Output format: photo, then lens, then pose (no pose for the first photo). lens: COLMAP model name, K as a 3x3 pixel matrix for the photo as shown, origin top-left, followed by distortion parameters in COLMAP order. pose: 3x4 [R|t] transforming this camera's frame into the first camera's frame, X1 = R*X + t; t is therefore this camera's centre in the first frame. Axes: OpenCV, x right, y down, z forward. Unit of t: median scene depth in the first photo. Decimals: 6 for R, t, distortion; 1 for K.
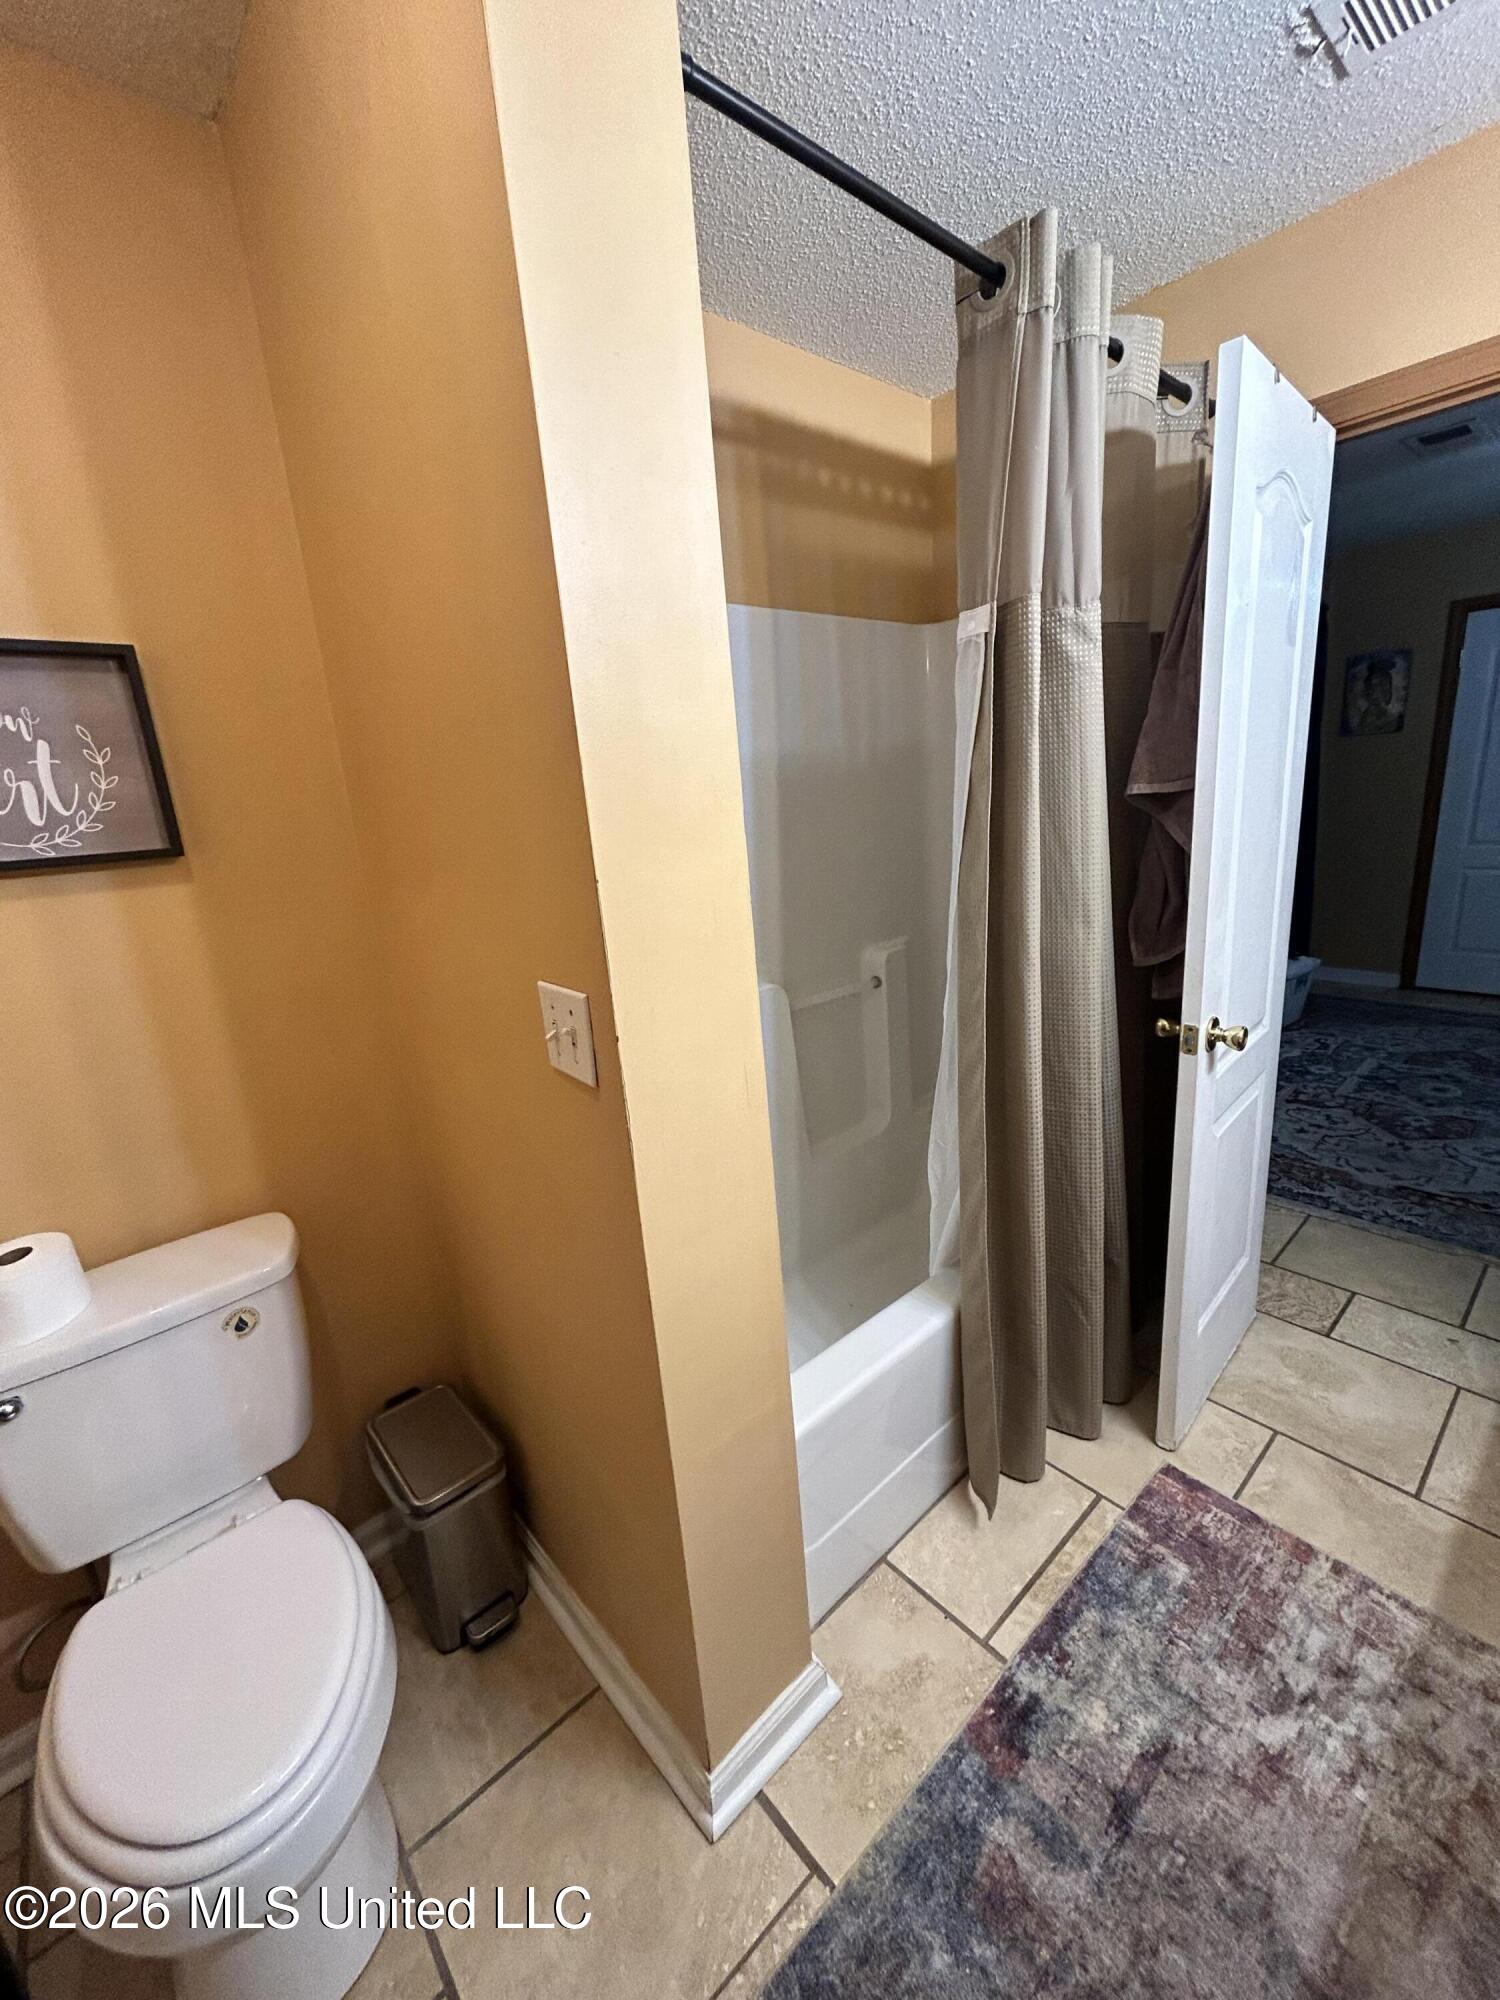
lens RADIAL K [[809.5, 0, 747.2], [0, 809.5, 994.2], [0, 0, 1]] dist [-0.004889, -0.001060]
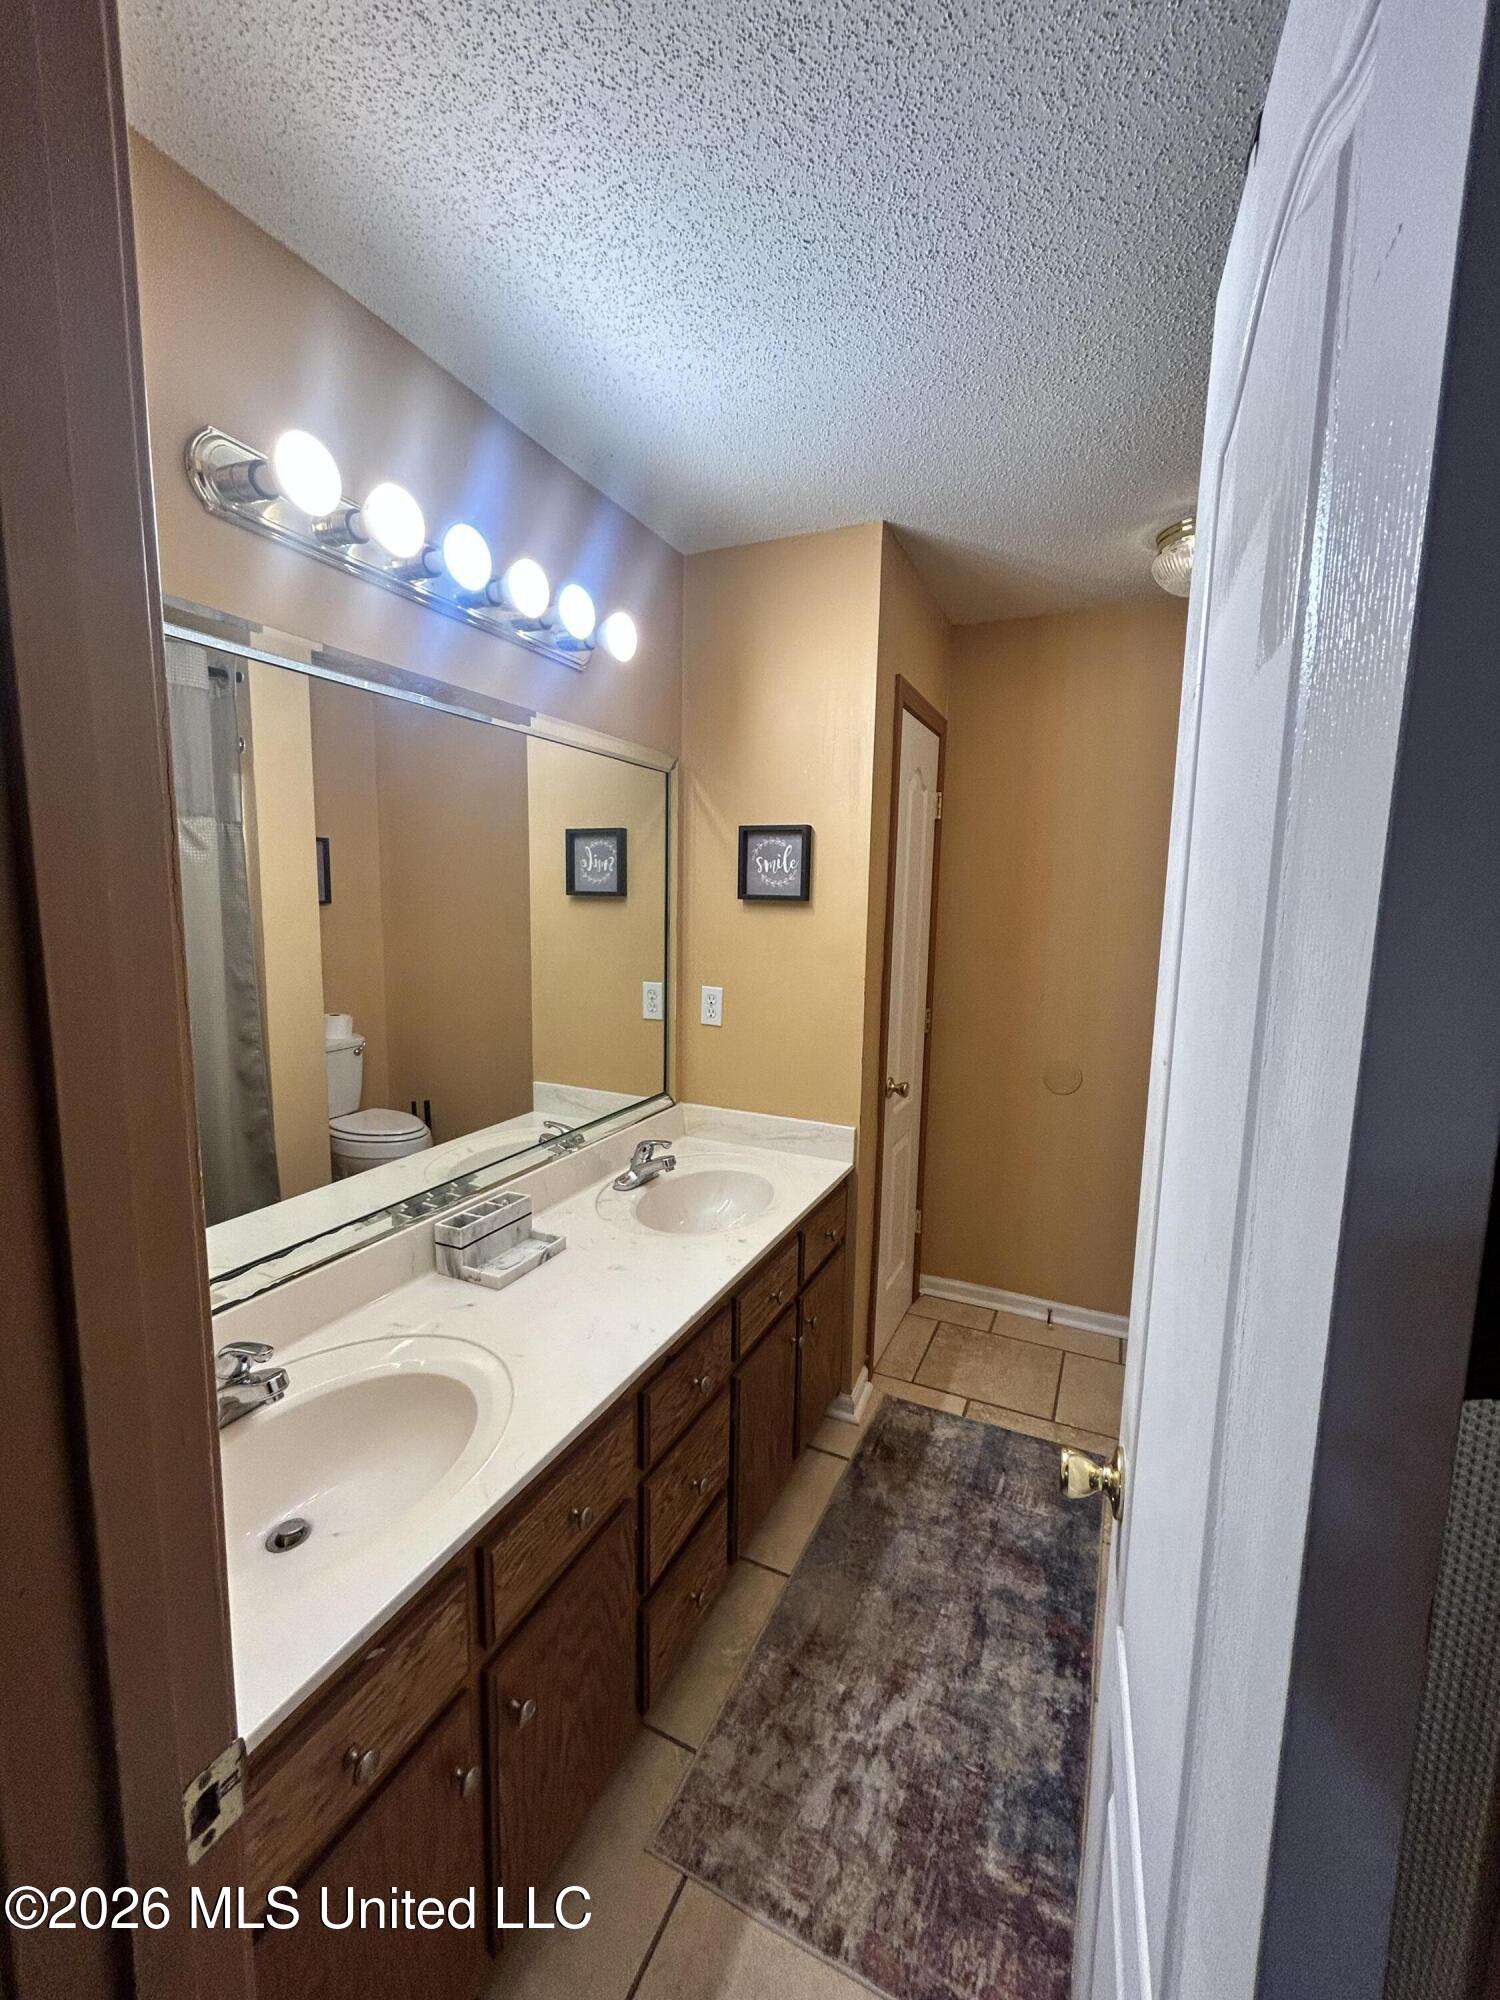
lens RADIAL K [[809.5, 0, 747.7], [0, 809.5, 995.4], [0, 0, 1]] dist [-0.004889, -0.001060]
pose [[-0.916194, 0.112829, -0.384522, 1.149384], [-0.046127, 0.923474, 0.380877, -0.532154], [0.398070, 0.366694, -0.840878, 1.460567]]
